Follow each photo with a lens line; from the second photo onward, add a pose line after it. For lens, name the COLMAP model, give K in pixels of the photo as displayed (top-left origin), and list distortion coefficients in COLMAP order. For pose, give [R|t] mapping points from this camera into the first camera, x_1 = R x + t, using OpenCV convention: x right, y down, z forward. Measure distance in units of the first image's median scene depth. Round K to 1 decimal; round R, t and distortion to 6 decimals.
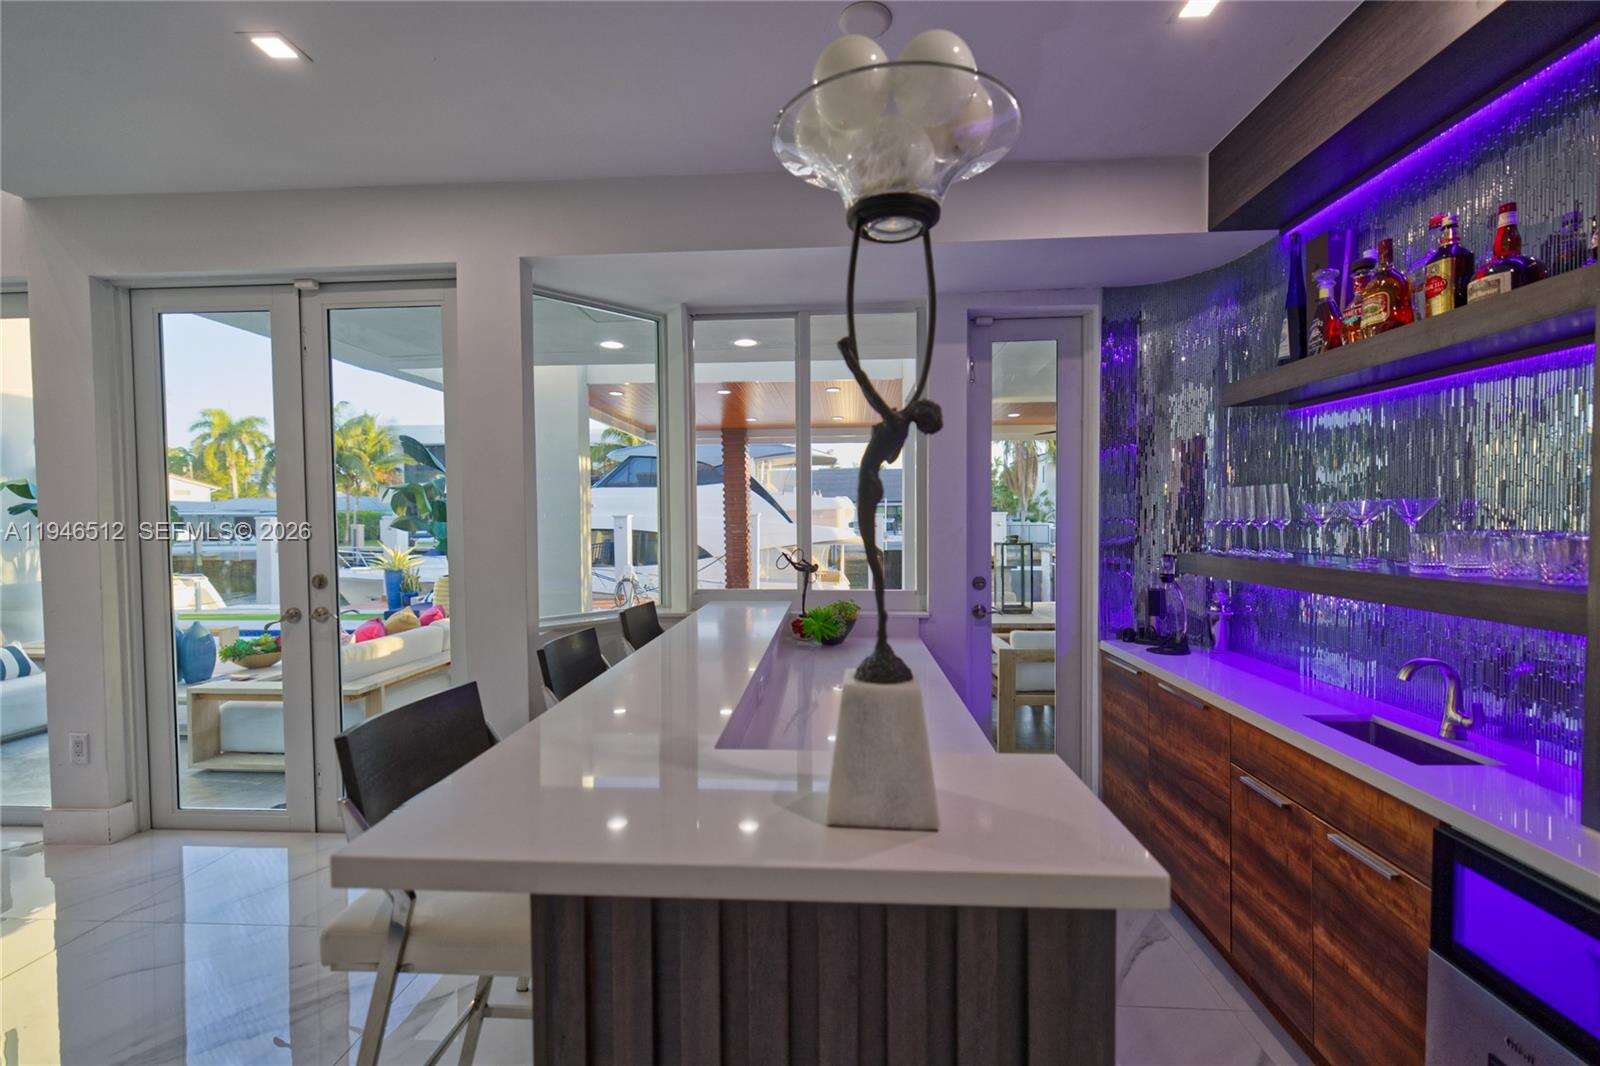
lens RADIAL K [[684.6, 0, 800.0], [0, 684.6, 533.0], [0, 0, 1]] dist [0.000320, 0.000023]
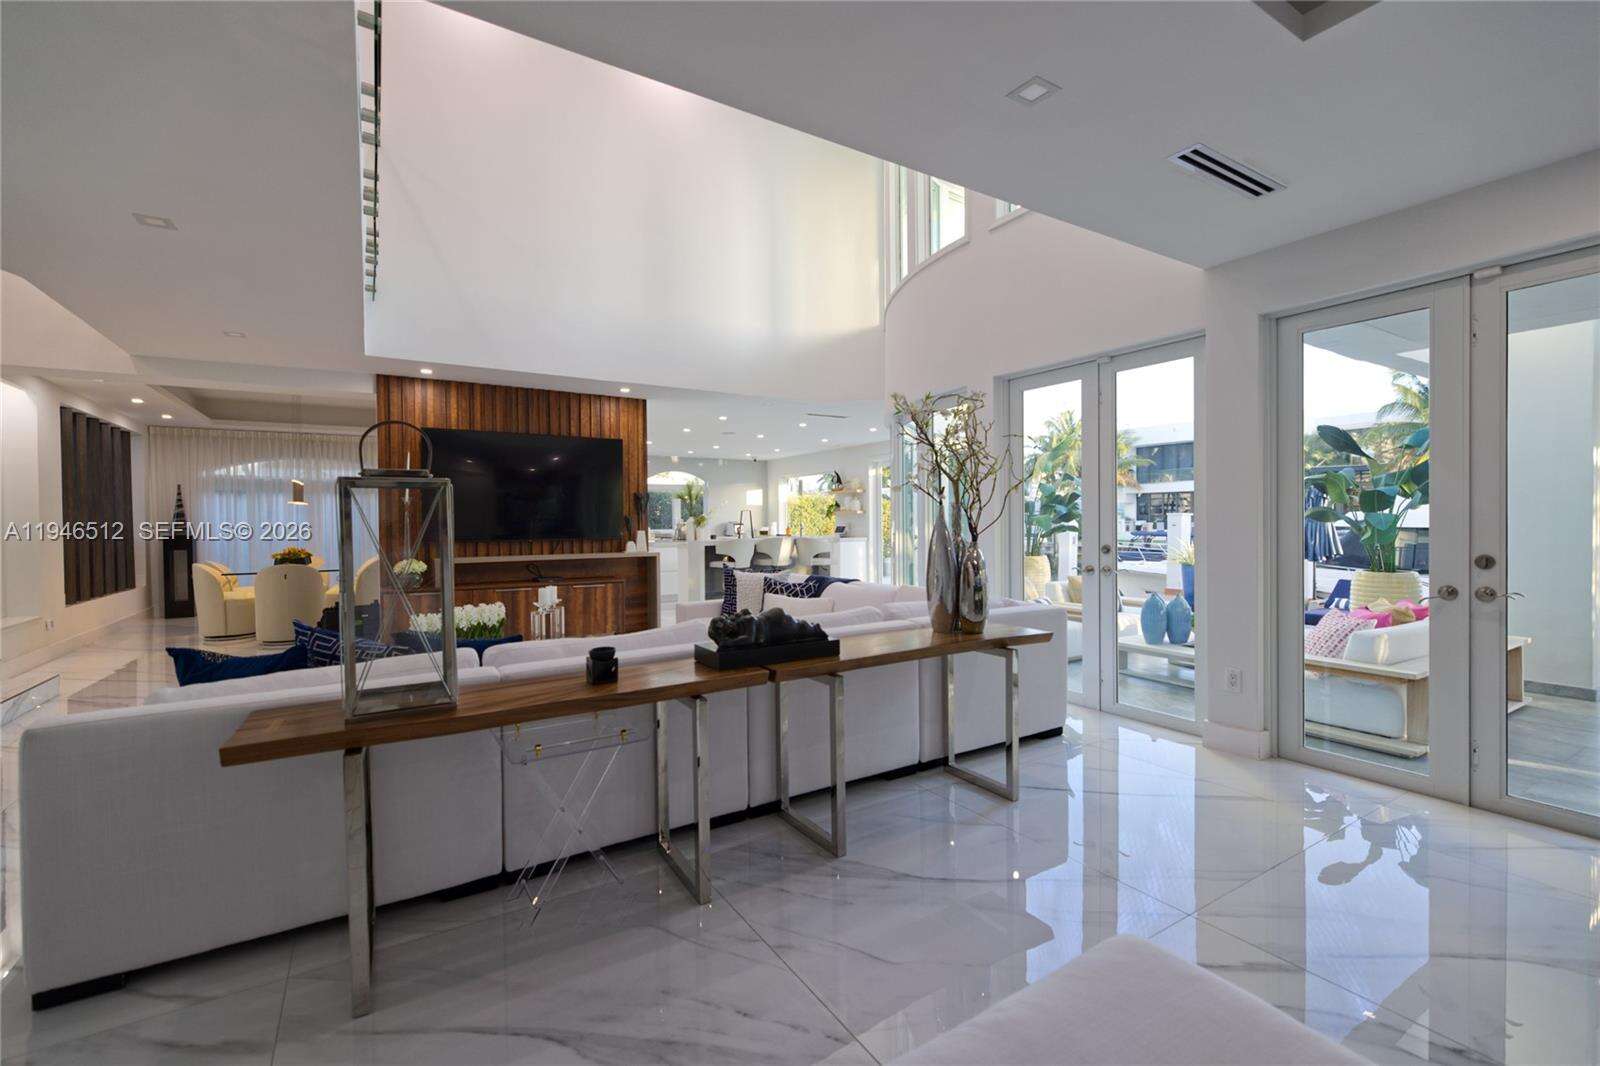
lens RADIAL K [[684.6, 0, 800.0], [0, 684.6, 533.0], [0, 0, 1]] dist [0.000320, 0.000023]
pose [[0.575687, 0.014979, -0.817533, -0.457040], [-0.014465, 0.999862, 0.008133, 0.034830], [0.817542, 0.007144, 0.575825, -0.420918]]
